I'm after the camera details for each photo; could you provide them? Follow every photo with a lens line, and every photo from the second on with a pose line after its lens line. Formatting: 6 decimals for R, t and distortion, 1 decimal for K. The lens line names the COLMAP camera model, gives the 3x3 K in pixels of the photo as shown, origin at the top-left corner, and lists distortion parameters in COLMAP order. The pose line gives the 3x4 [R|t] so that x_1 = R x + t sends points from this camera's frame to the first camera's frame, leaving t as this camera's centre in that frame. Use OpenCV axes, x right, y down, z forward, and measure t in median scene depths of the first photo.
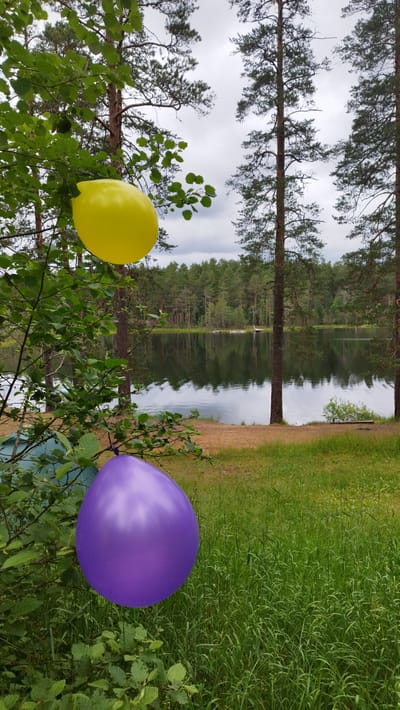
lens RADIAL K [[500.7, 0, 200.0], [0, 500.7, 355.0], [0, 0, 1]] dist [0.031793, -0.034218]
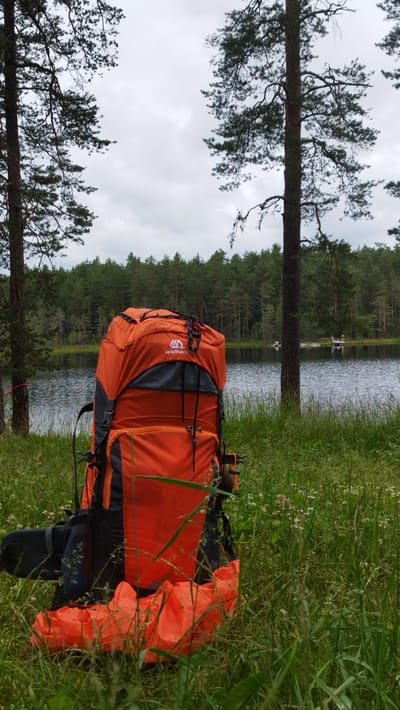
lens RADIAL K [[692.9, 0, 200.0], [0, 692.9, 355.0], [0, 0, 1]] dist [0.036527, -0.033122]
pose [[0.995251, -0.002980, -0.097297, 0.125225], [-0.001411, 0.998985, -0.045026, 0.063533], [0.097332, 0.044950, 0.994236, 0.211146]]
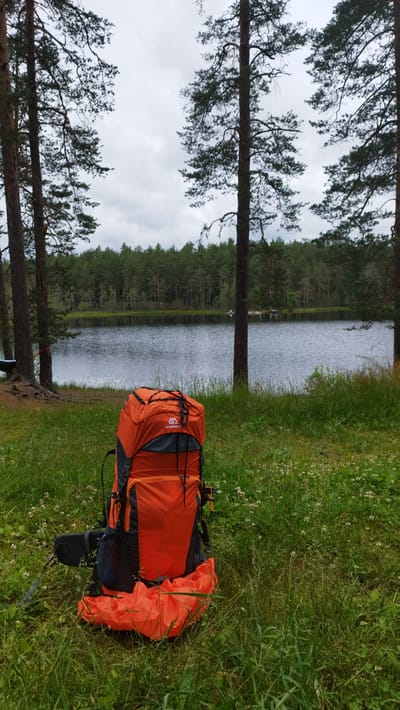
lens RADIAL K [[500.7, 0, 200.0], [0, 500.7, 355.0], [0, 0, 1]] dist [0.031793, -0.034218]
pose [[0.998847, 0.002798, -0.047926, 0.123930], [-0.001465, 0.999612, 0.027825, 0.048944], [0.047985, -0.027723, 0.998463, 0.205853]]
